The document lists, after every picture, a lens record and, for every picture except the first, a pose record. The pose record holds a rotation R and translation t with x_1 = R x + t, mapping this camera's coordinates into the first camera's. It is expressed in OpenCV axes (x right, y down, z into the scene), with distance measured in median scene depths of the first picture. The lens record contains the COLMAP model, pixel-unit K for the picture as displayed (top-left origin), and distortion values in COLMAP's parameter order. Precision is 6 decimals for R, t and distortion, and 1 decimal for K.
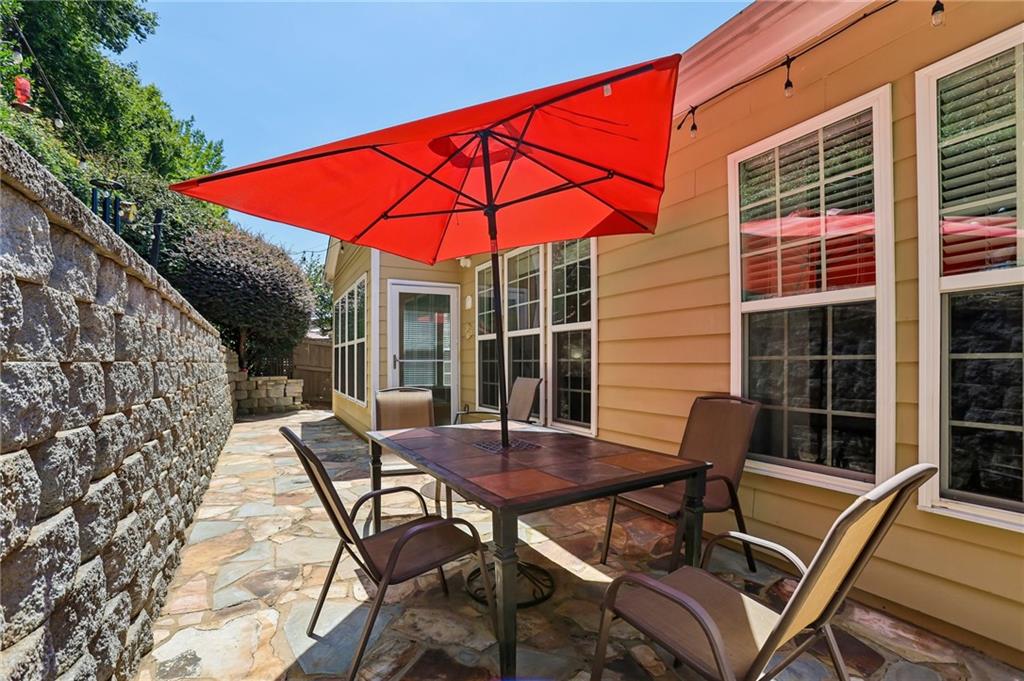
lens RADIAL K [[463.3, 0, 512.0], [0, 463.3, 340.5], [0, 0, 1]] dist [0.001190, 0.000034]
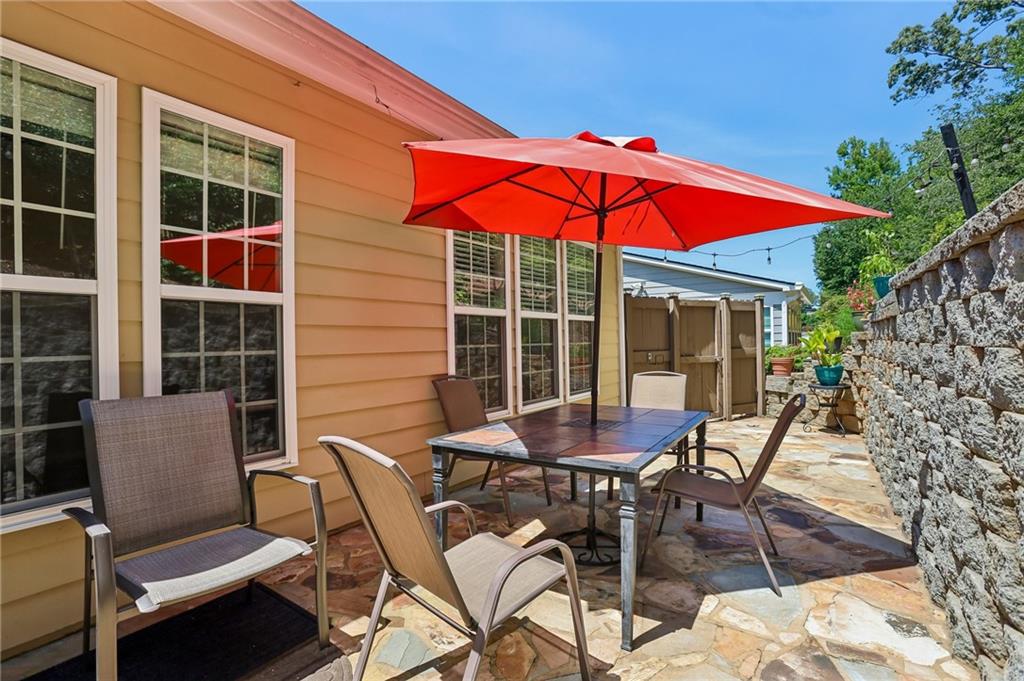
lens RADIAL K [[448.4, 0, 511.4], [0, 448.4, 350.0], [0, 0, 1]] dist [-0.050253, 0.000470]
pose [[-0.422486, 0.013221, 0.906273, -0.728973], [-0.006660, 0.999821, -0.017690, 0.065454], [-0.906345, -0.013510, -0.422322, 1.338661]]
